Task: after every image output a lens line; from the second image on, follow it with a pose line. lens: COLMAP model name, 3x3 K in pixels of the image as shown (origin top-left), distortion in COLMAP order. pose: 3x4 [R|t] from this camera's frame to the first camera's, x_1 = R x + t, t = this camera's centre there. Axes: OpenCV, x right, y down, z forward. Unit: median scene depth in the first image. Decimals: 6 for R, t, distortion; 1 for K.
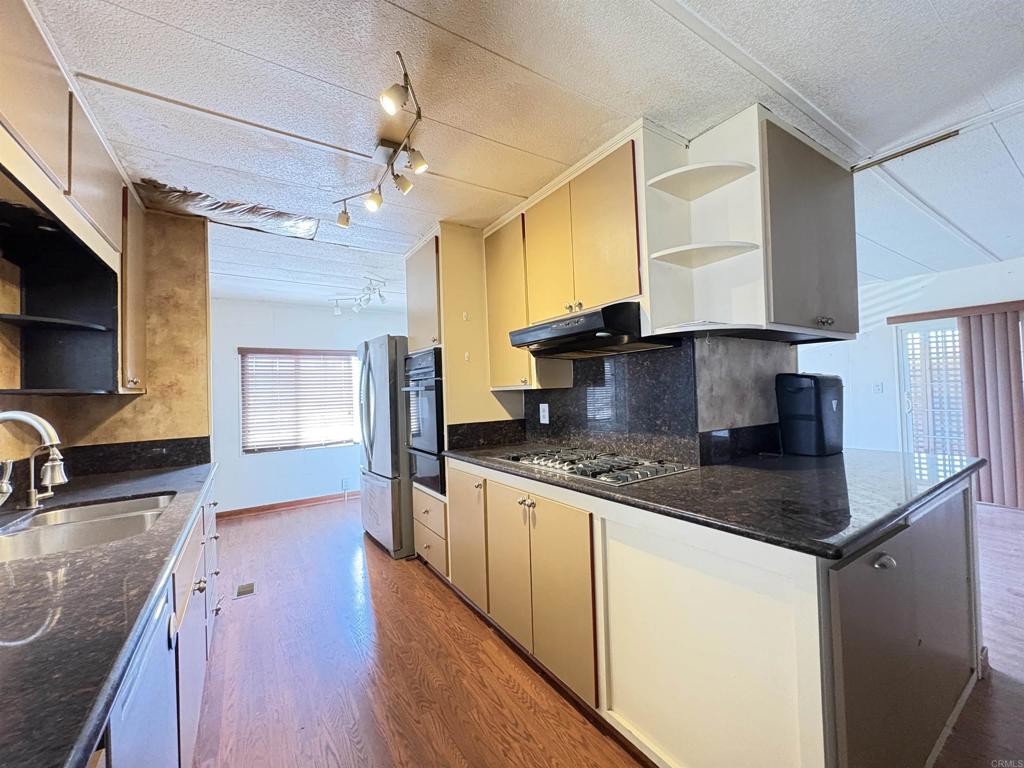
lens RADIAL K [[408.6, 0, 511.9], [0, 408.6, 384.2], [0, 0, 1]] dist [0.000749, 0.000507]
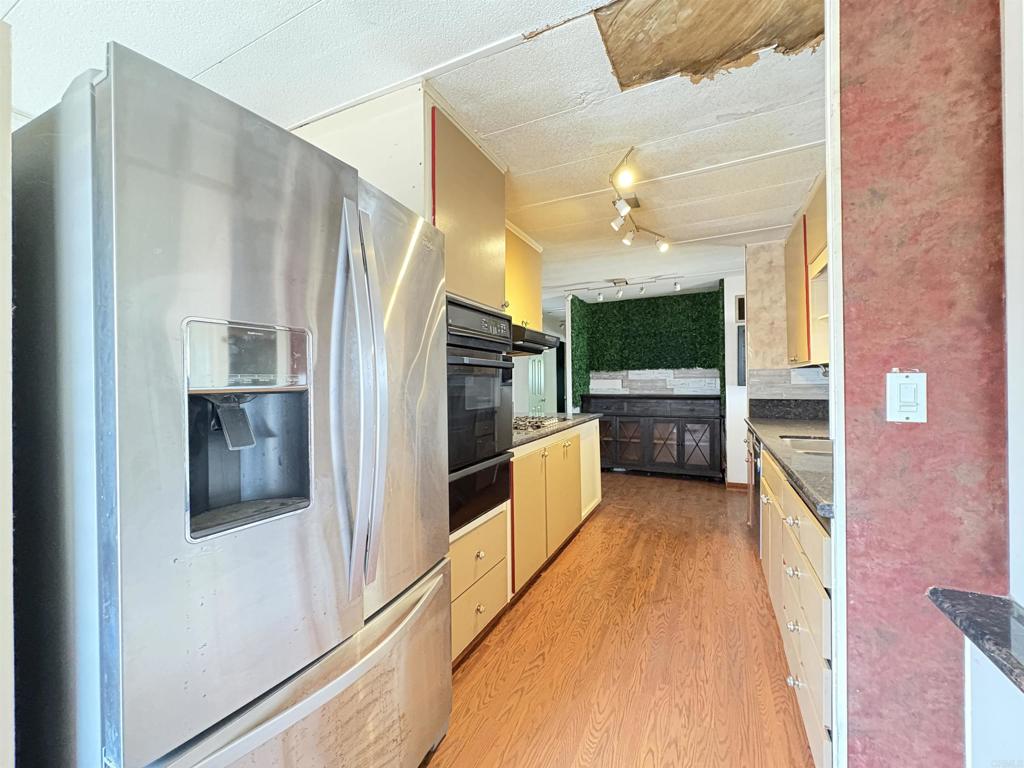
lens RADIAL K [[408.6, 0, 512.1], [0, 408.6, 382.1], [0, 0, 1]] dist [0.000749, 0.000507]
pose [[-0.512919, 0.042928, 0.857363, -0.983939], [0.014404, 0.999039, -0.041405, 0.082361], [-0.858316, -0.008888, -0.513044, 1.583865]]
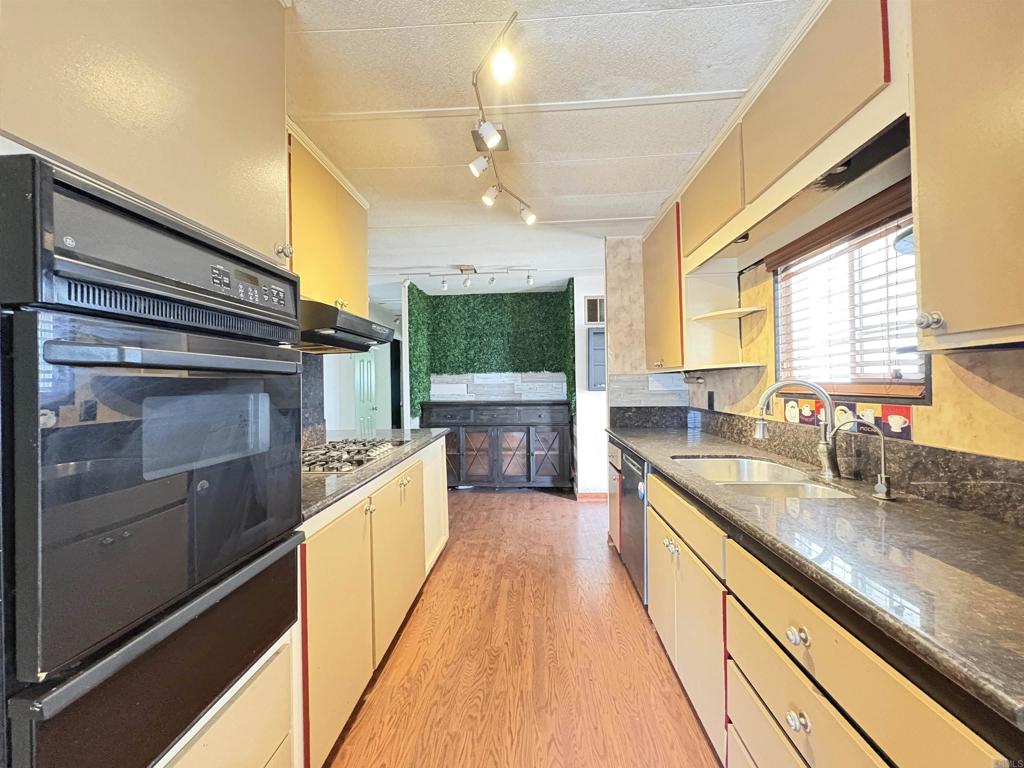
lens RADIAL K [[408.6, 0, 512.5], [0, 408.6, 382.3], [0, 0, 1]] dist [0.000749, 0.000507]
pose [[-0.804661, 0.047758, 0.591811, -0.694325], [0.033613, 0.998825, -0.034900, 0.049410], [-0.592783, -0.008190, -0.805321, 1.359746]]
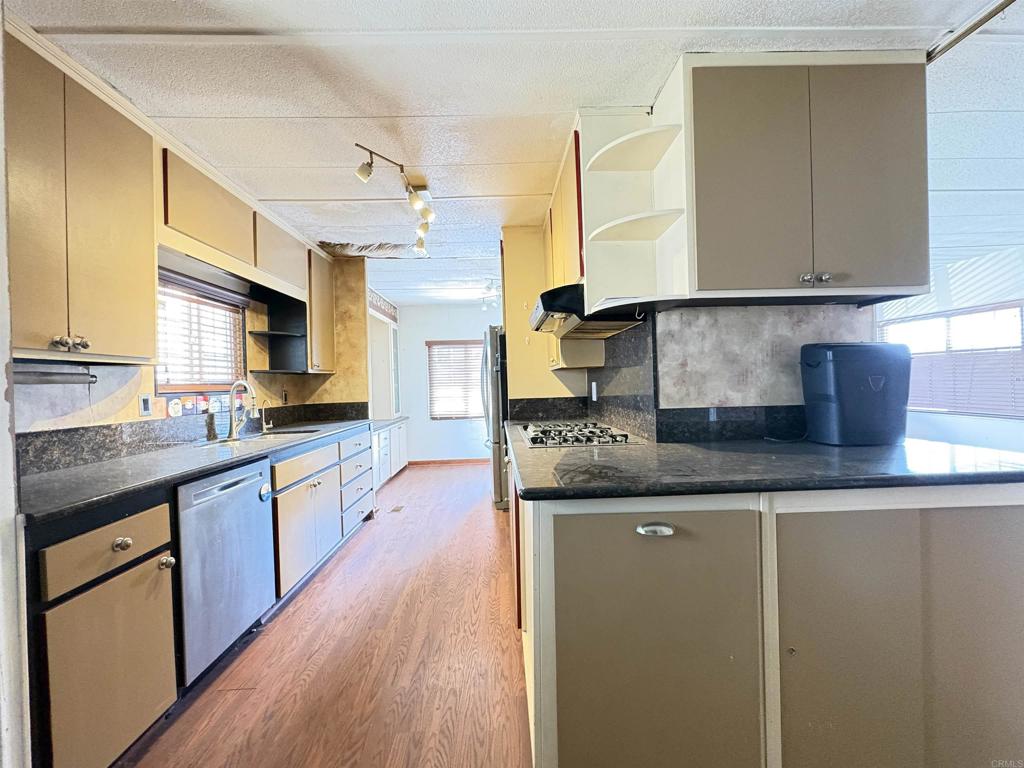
lens RADIAL K [[408.6, 0, 511.0], [0, 408.6, 383.4], [0, 0, 1]] dist [0.000749, 0.000507]
pose [[0.854481, 0.007345, -0.519430, 0.520751], [0.011309, 0.999400, 0.032737, 0.017096], [0.519359, -0.033848, 0.853885, -0.014566]]
